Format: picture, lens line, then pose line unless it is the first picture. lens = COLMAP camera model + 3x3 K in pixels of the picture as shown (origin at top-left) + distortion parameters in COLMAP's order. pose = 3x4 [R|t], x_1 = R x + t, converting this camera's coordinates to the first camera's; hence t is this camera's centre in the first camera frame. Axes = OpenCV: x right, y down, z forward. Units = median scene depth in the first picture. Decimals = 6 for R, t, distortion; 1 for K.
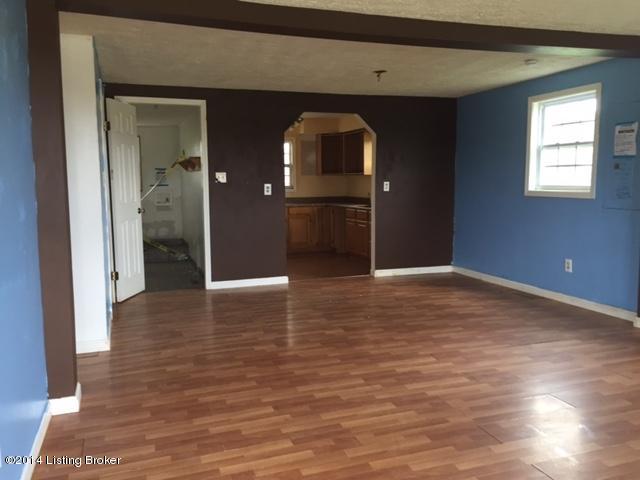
lens RADIAL K [[540.8, 0, 320.0], [0, 540.8, 240.0], [0, 0, 1]] dist [0.006480, 0.000687]
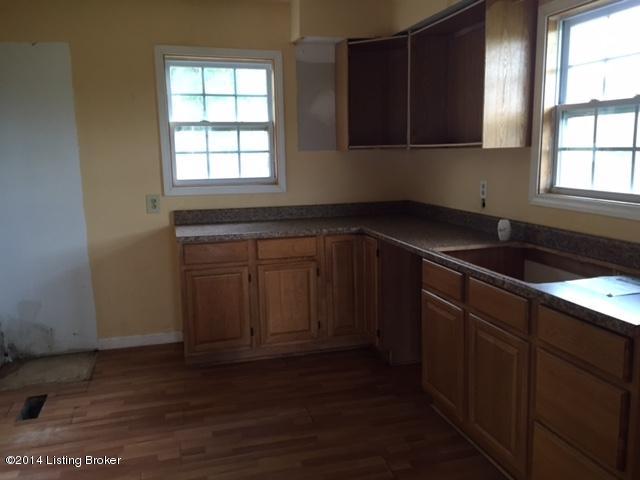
lens RADIAL K [[540.8, 0, 320.0], [0, 540.8, 240.0], [0, 0, 1]] dist [0.006480, 0.000687]
pose [[0.996852, 0.001166, -0.079282, 0.013473], [0.002369, 0.999007, 0.044483, -0.074205], [0.079255, -0.044531, 0.995859, 0.620305]]
